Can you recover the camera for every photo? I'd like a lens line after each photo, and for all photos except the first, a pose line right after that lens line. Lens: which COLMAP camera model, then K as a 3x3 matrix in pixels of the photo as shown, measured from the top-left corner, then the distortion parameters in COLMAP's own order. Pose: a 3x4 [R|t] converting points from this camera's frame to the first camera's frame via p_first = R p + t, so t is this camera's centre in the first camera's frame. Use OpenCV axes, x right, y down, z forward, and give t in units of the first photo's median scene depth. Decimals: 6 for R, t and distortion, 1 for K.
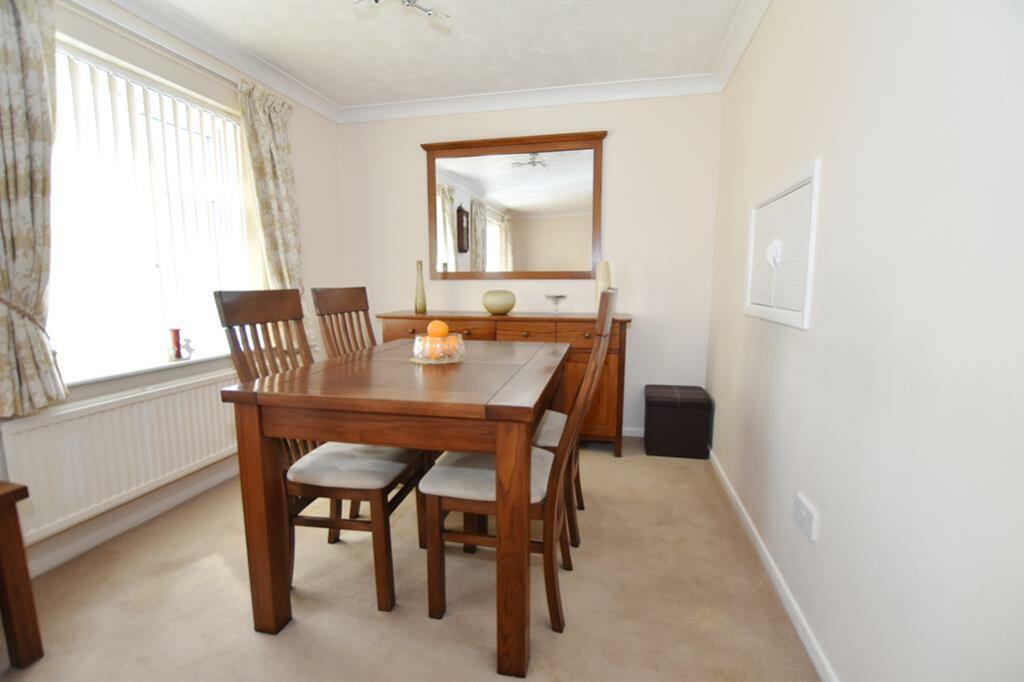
lens RADIAL K [[475.0, 0, 512.0], [0, 475.0, 341.0], [0, 0, 1]] dist [-0.032851, -0.000309]
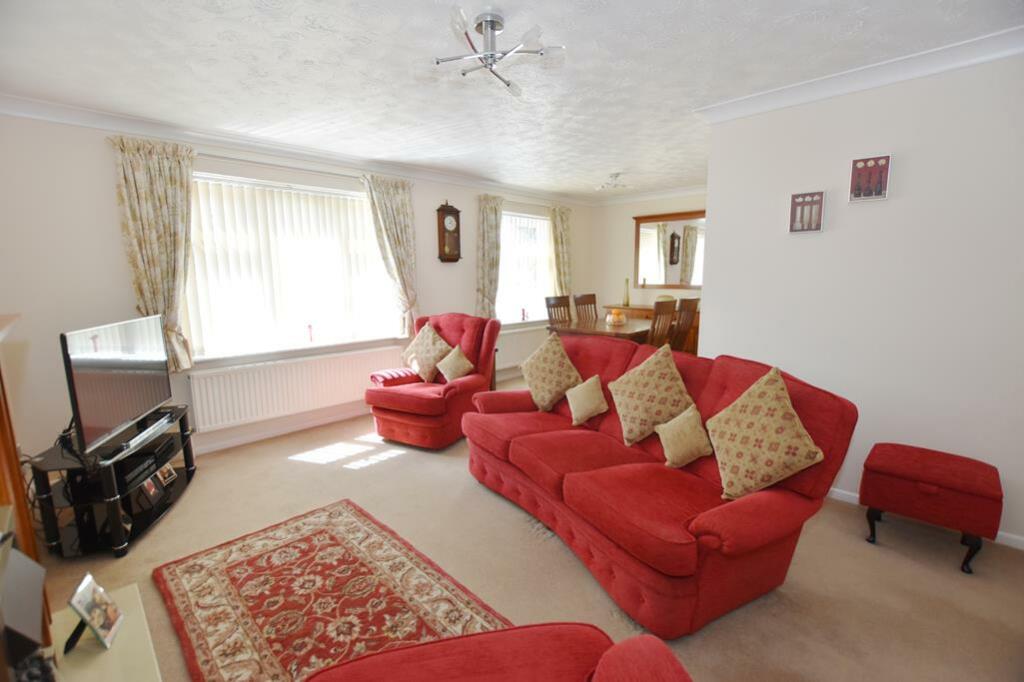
lens RADIAL K [[449.6, 0, 510.6], [0, 449.6, 345.1], [0, 0, 1]] dist [-0.034019, 0.003924]
pose [[0.853672, 0.079198, -0.514753, 0.509444], [-0.061127, 0.996775, 0.051986, 0.050488], [0.517211, -0.012914, 0.855761, -1.153669]]
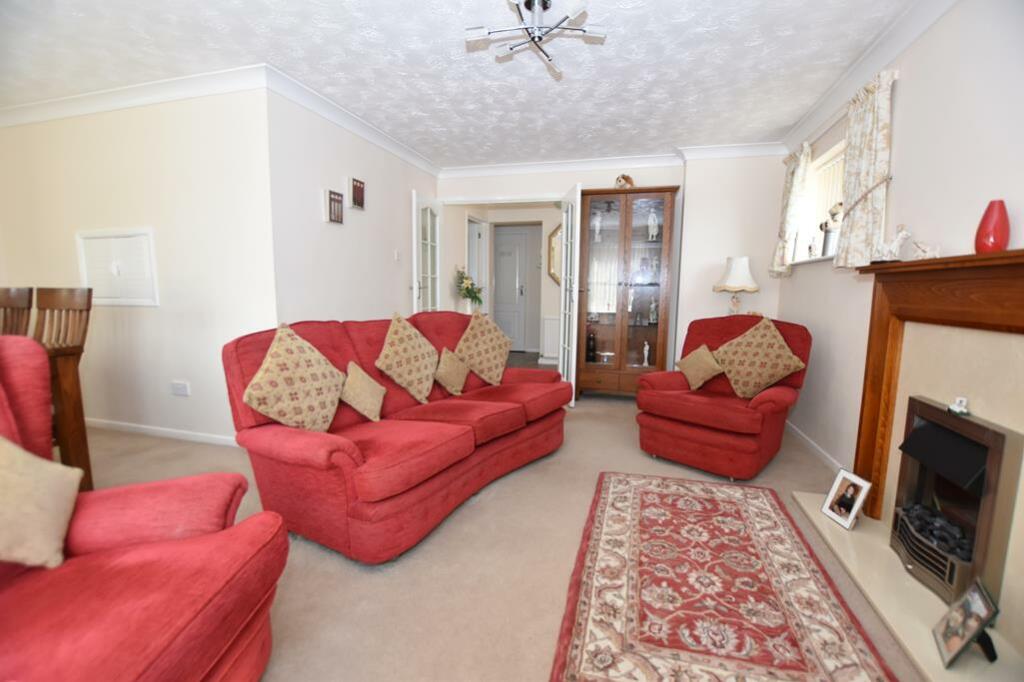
lens RADIAL K [[449.6, 0, 510.6], [0, 449.6, 345.1], [0, 0, 1]] dist [-0.034019, 0.003924]
pose [[0.046802, -0.117237, 0.992001, -0.834634], [0.114201, 0.987205, 0.111282, 0.070935], [-0.992355, 0.108079, 0.059591, -0.445492]]
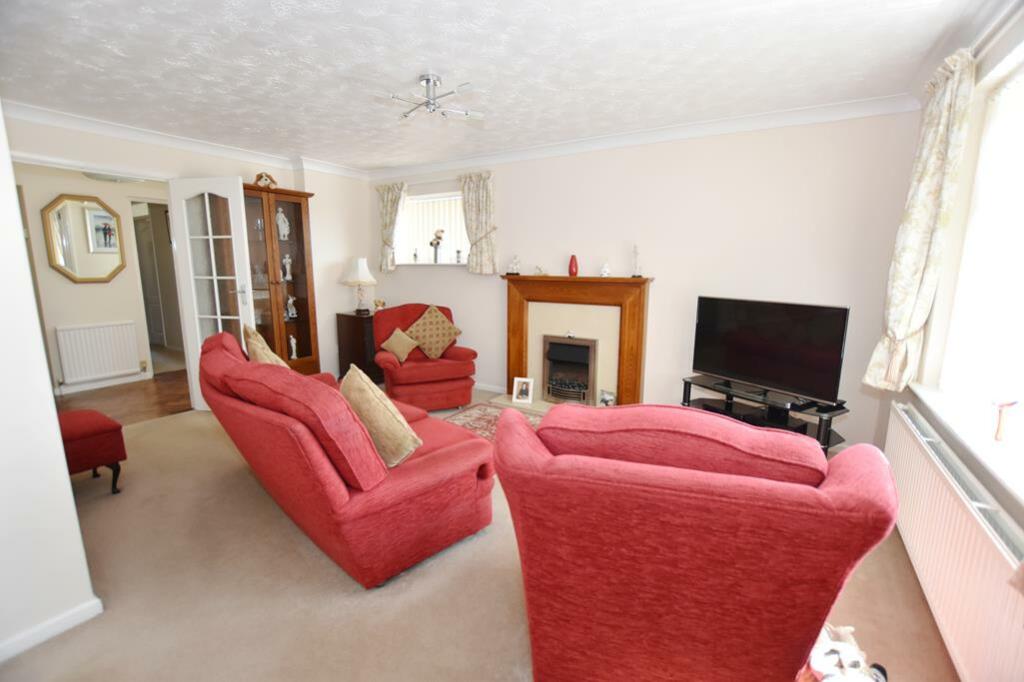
lens RADIAL K [[449.6, 0, 510.6], [0, 449.6, 345.1], [0, 0, 1]] dist [-0.034019, 0.003924]
pose [[-0.945465, -0.055829, 0.320905, -0.511797], [0.040078, 0.957776, 0.284708, -0.145401], [-0.323250, 0.282042, -0.903306, 0.555912]]
